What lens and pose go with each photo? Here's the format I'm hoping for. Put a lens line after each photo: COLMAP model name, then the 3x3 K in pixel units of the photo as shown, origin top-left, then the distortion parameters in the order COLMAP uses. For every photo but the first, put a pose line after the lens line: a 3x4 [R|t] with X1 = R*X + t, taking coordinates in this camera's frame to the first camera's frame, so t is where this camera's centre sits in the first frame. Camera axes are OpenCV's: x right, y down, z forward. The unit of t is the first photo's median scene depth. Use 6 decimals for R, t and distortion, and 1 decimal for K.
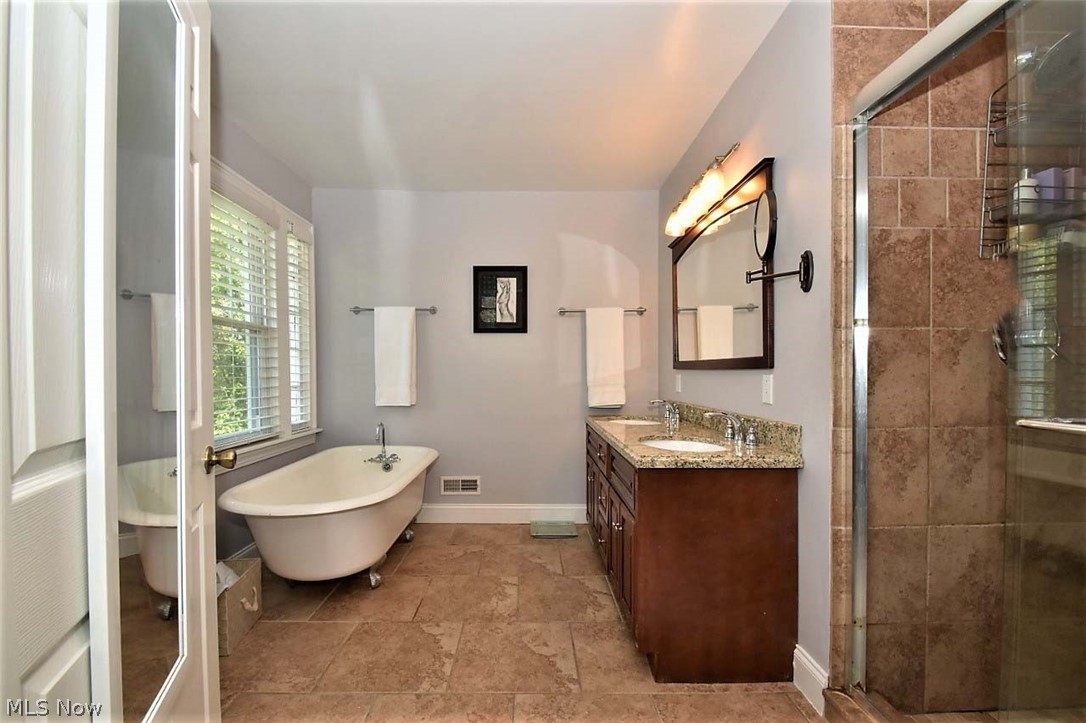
lens RADIAL K [[478.5, 0, 541.5], [0, 478.5, 366.1], [0, 0, 1]] dist [-0.012866, -0.000330]
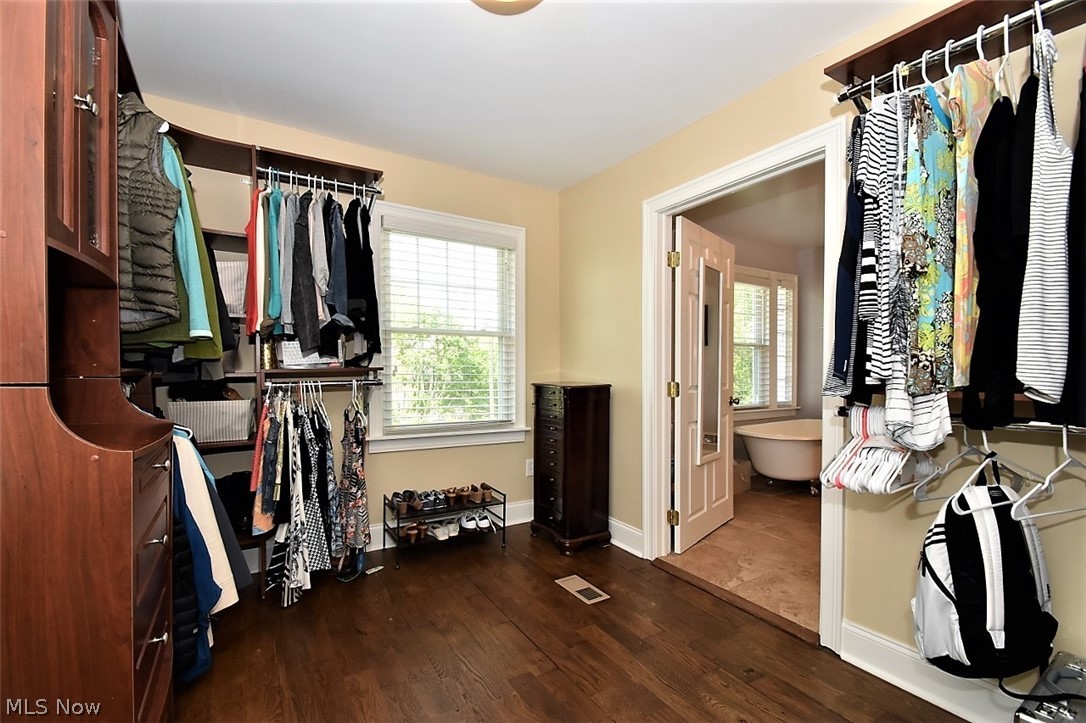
lens RADIAL K [[478.5, 0, 541.6], [0, 478.5, 366.3], [0, 0, 1]] dist [-0.012866, -0.000330]
pose [[0.524490, 0.009088, -0.851368, 0.502505], [-0.011397, 0.999928, 0.003653, 0.003419], [0.851340, 0.007787, 0.524556, -0.641233]]
